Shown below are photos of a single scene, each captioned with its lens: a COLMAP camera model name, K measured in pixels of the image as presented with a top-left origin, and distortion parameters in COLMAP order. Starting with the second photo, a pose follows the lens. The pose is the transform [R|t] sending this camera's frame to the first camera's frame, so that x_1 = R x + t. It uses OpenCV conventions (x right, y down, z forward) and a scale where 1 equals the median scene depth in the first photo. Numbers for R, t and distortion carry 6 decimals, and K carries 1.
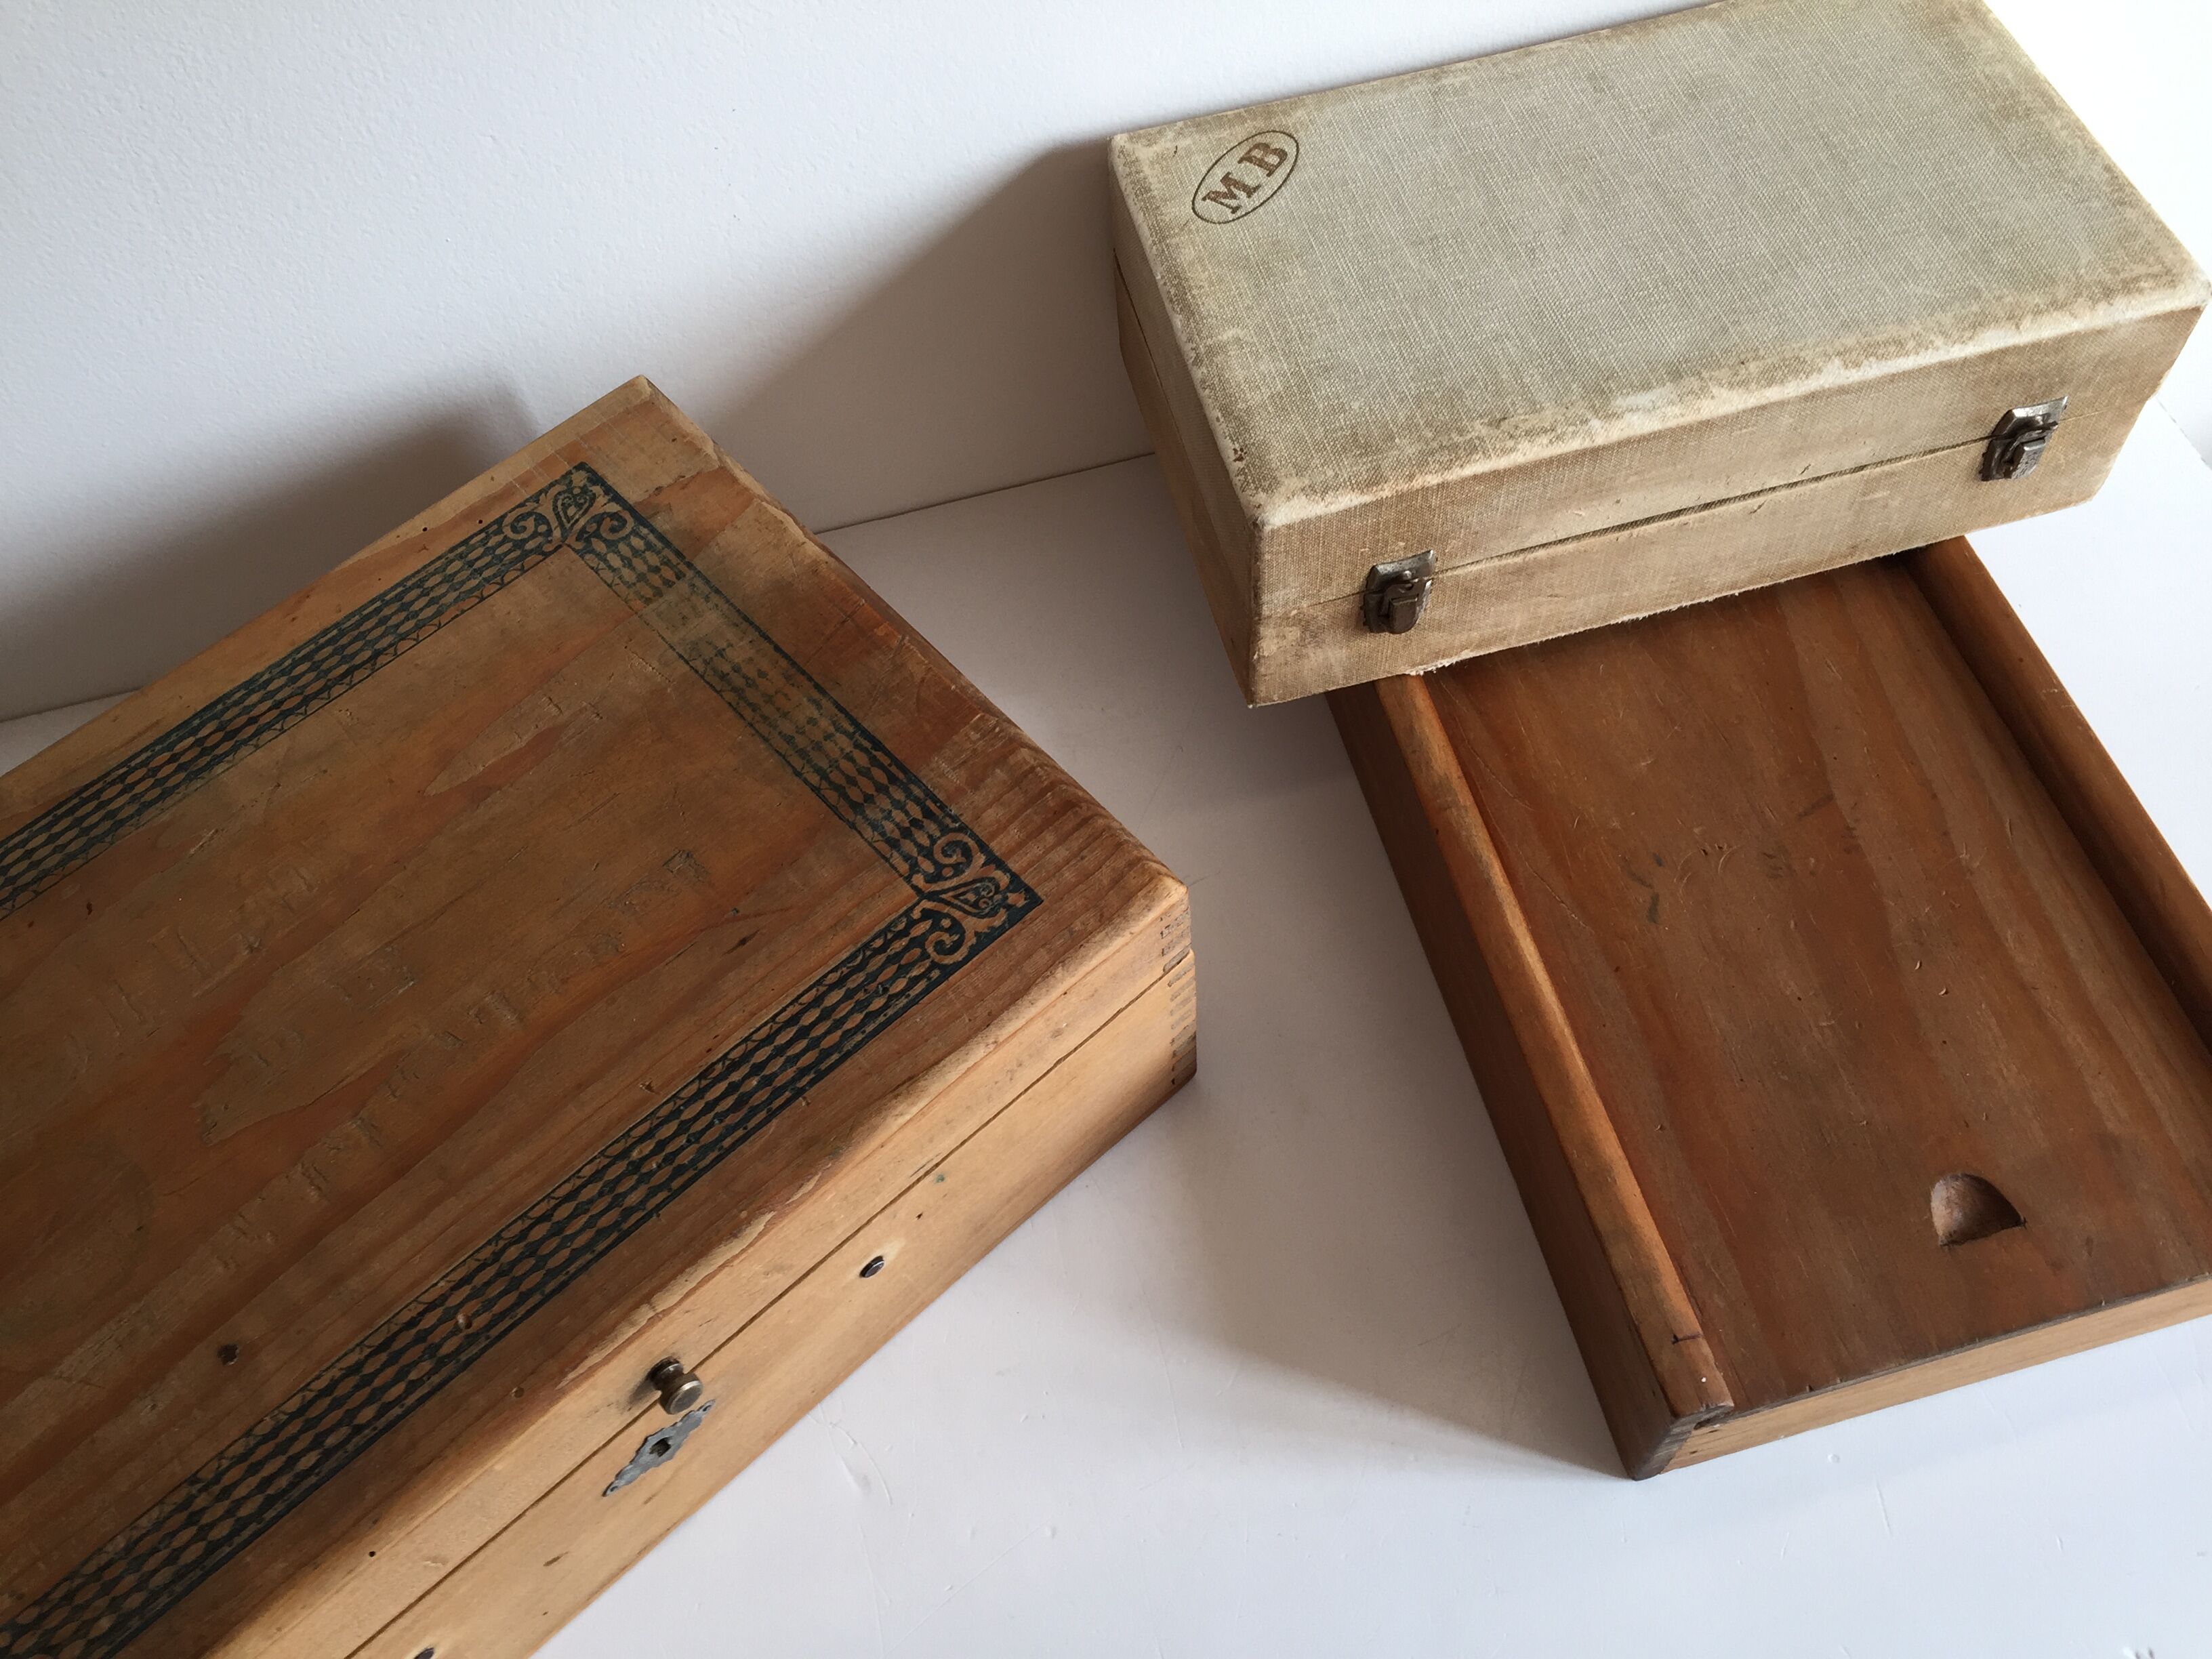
lens RADIAL K [[1916.5, 0, 1104.1], [0, 1916.5, 820.2], [0, 0, 1]] dist [0.081083, -0.128637]
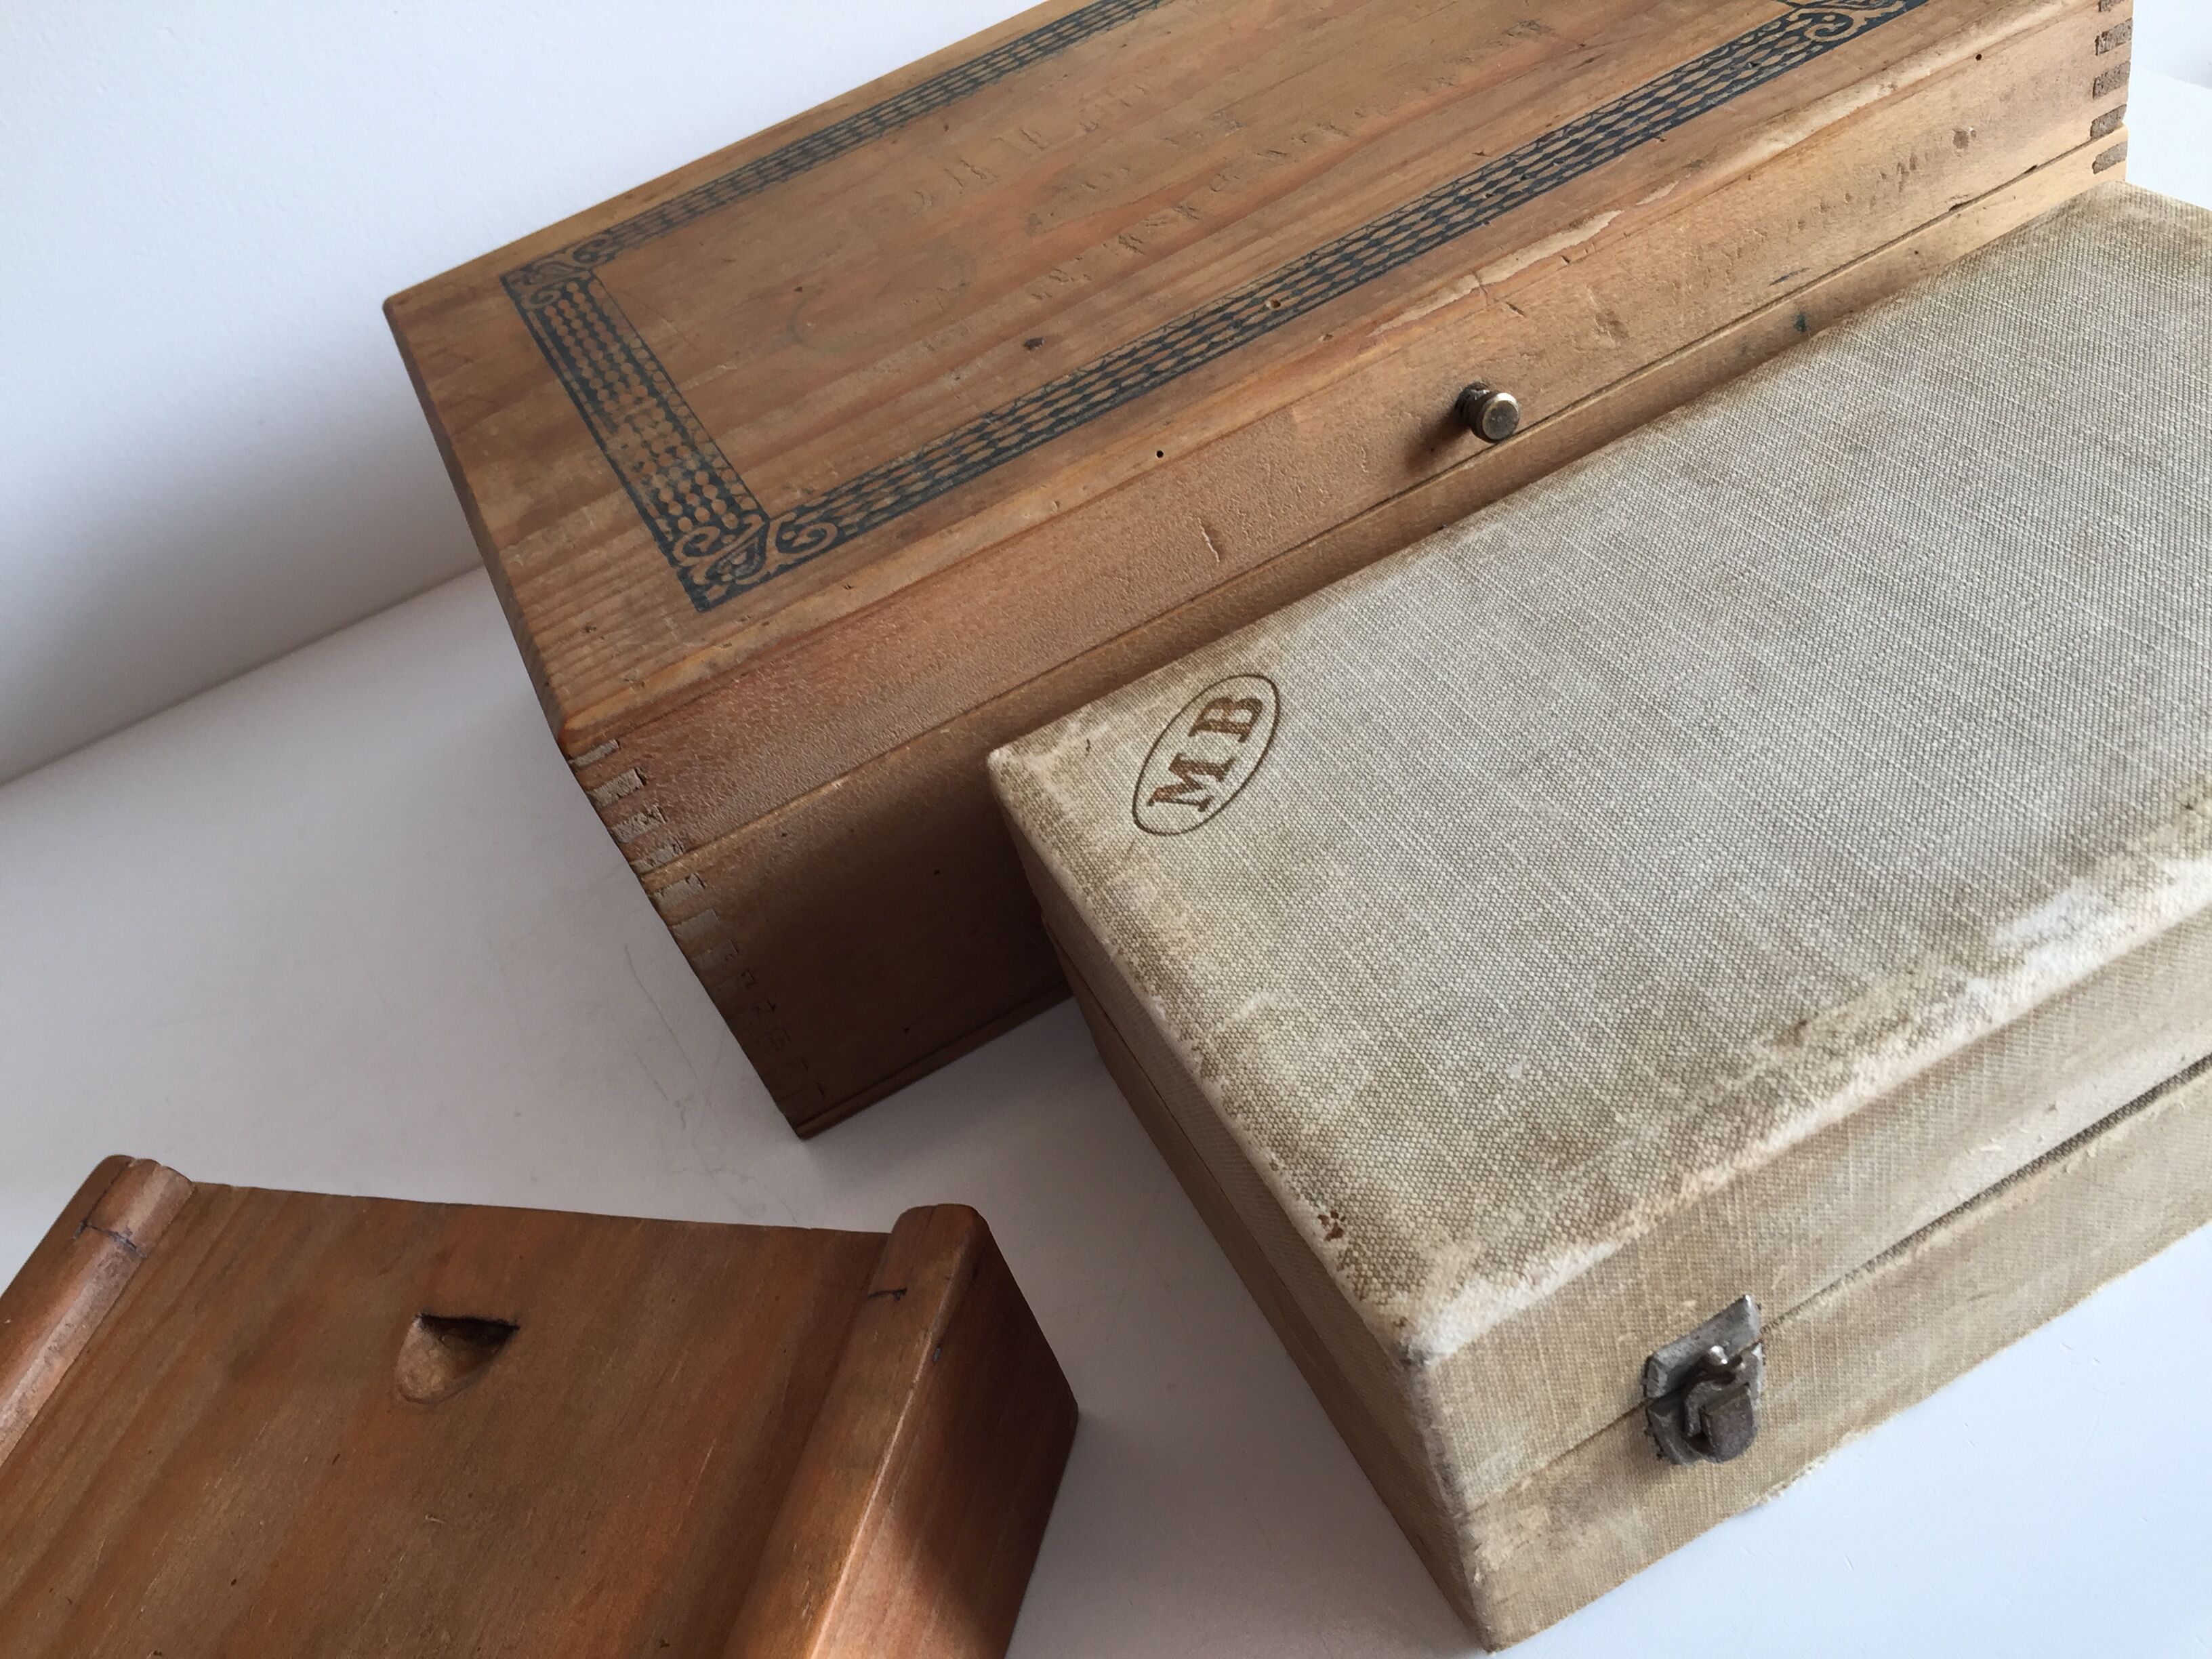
lens RADIAL K [[1916.5, 0, 1099.6], [0, 1916.5, 828.9], [0, 0, 1]] dist [0.081083, -0.128637]
pose [[0.936737, 0.046666, -0.346910, -0.068925], [-0.129056, 0.967297, -0.218361, 0.638055], [0.325375, 0.249317, 0.912125, 0.176757]]
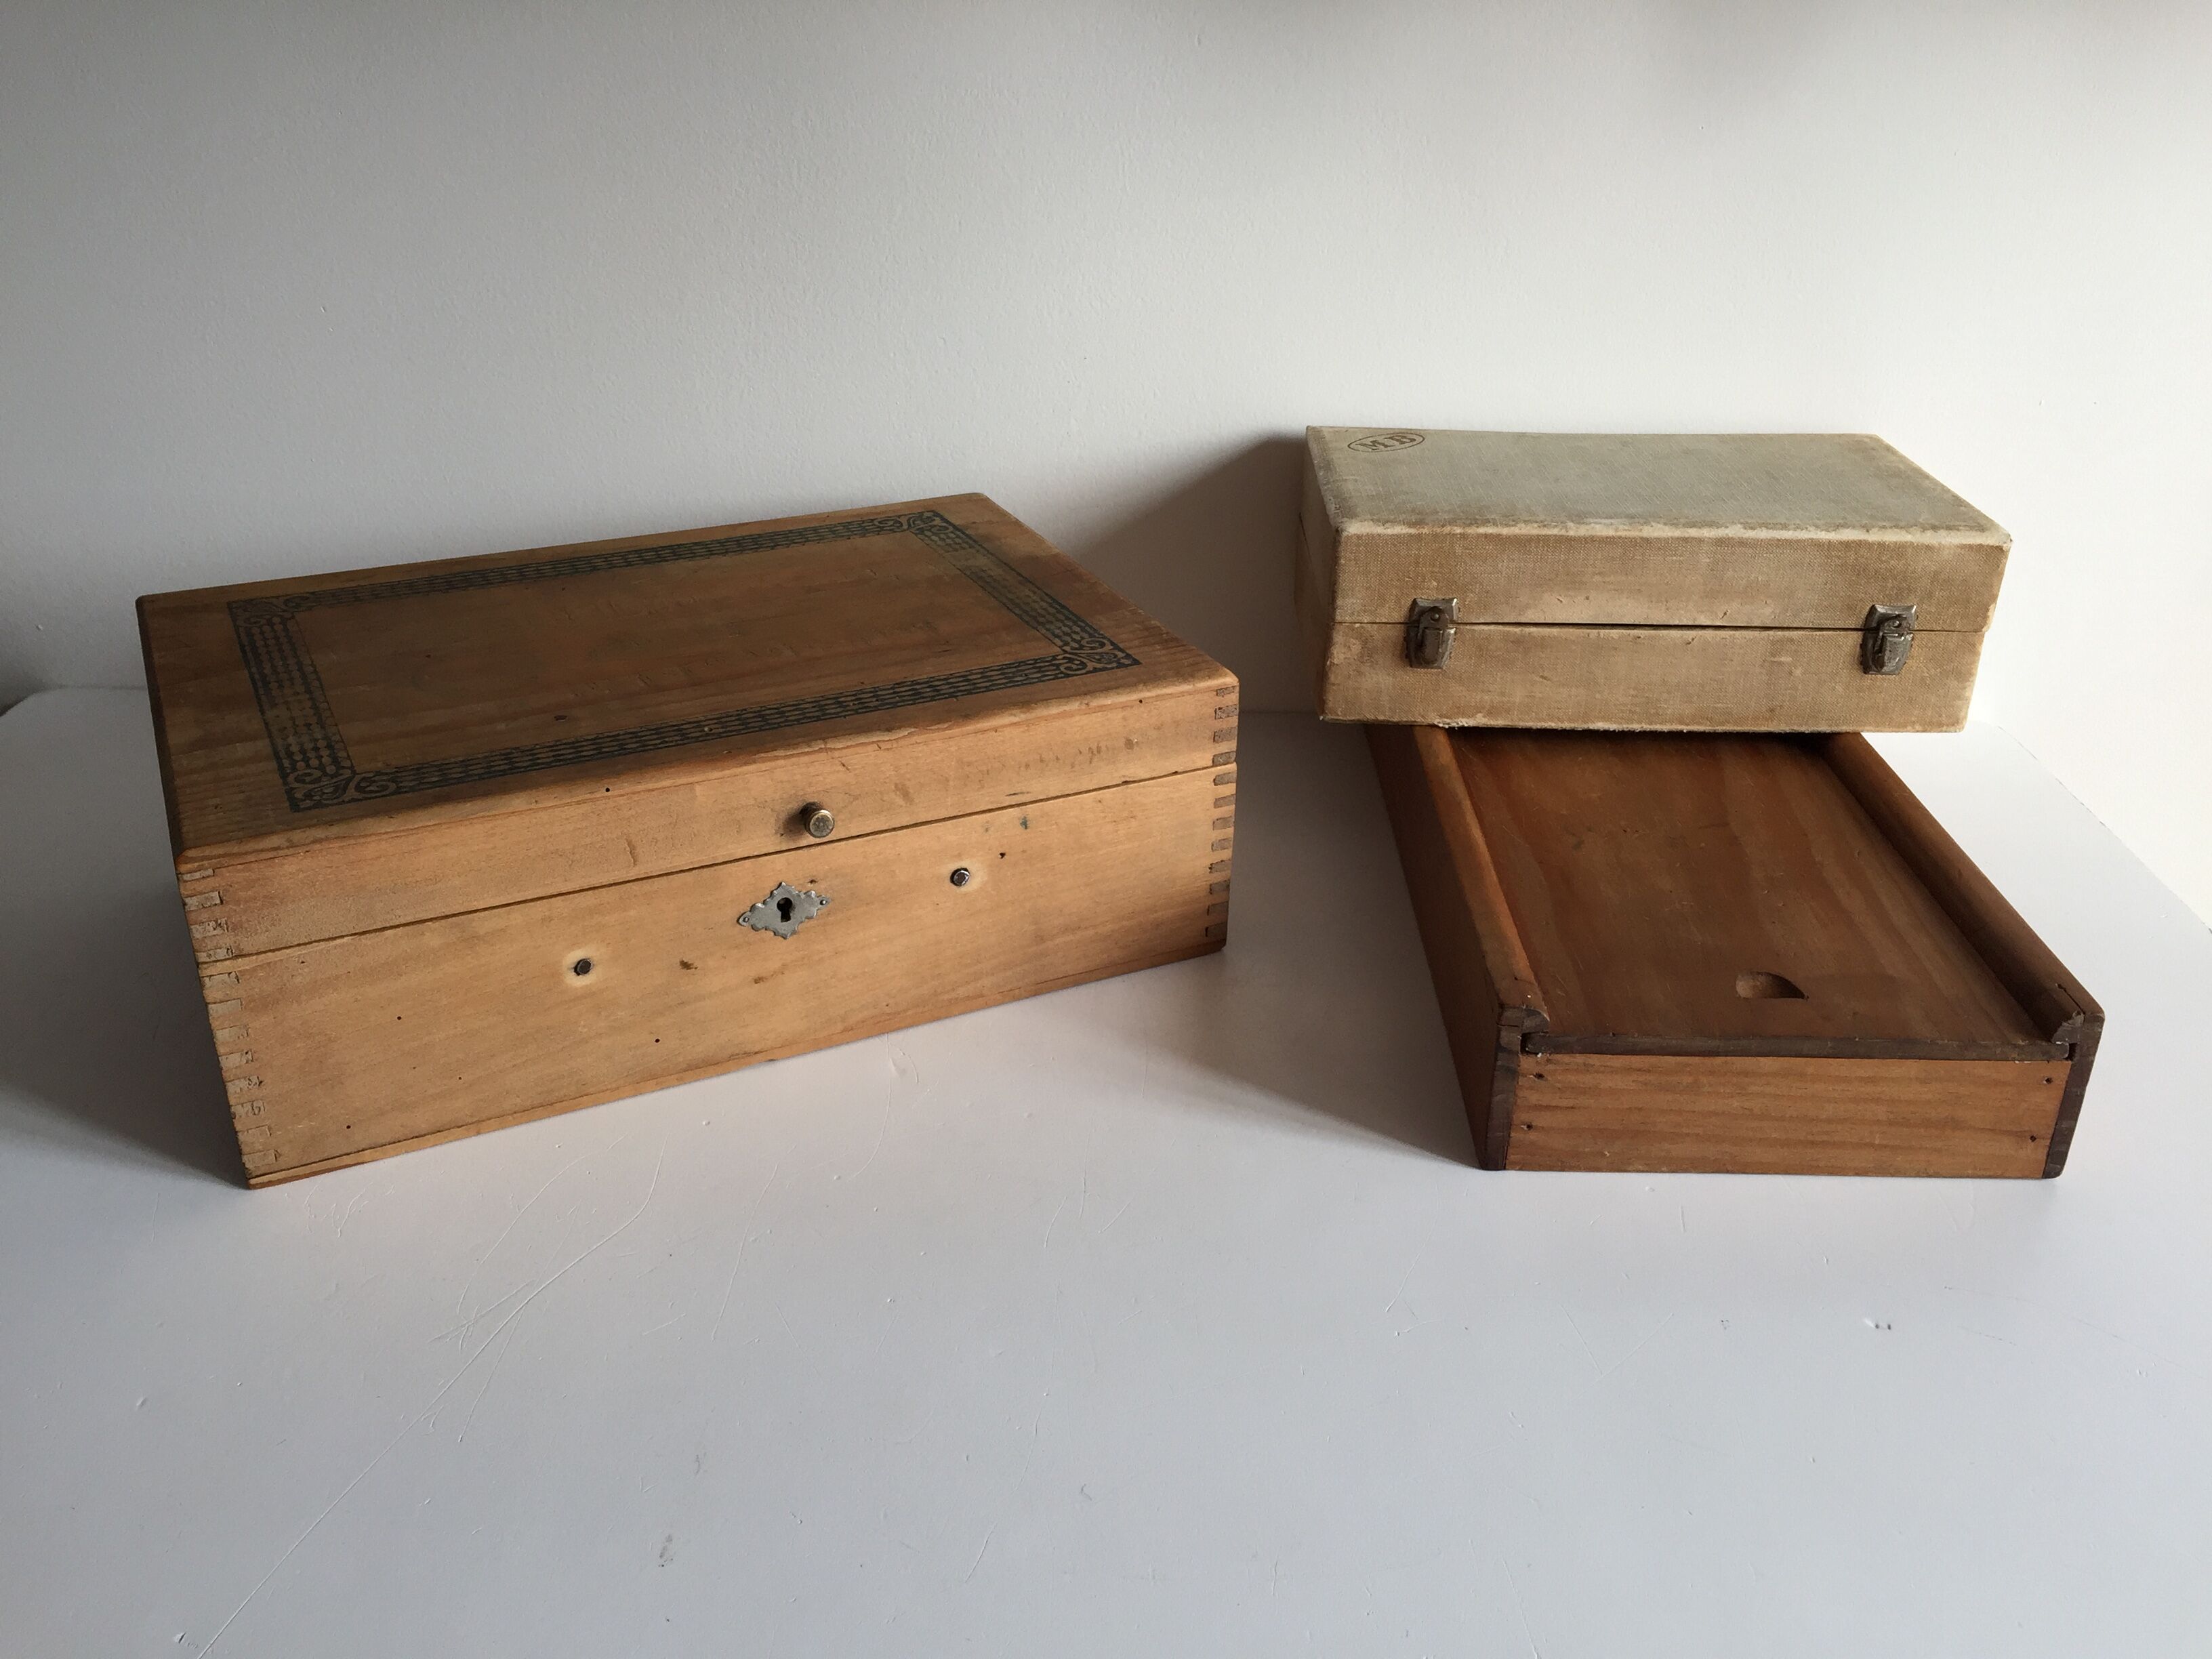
lens RADIAL K [[1916.5, 0, 1105.1], [0, 1916.5, 834.2], [0, 0, 1]] dist [0.081083, -0.128637]
pose [[0.962362, 0.182594, -0.201294, 0.264368], [-0.261310, 0.825217, -0.500734, 0.903765], [0.074680, 0.534487, 0.841871, -0.193618]]
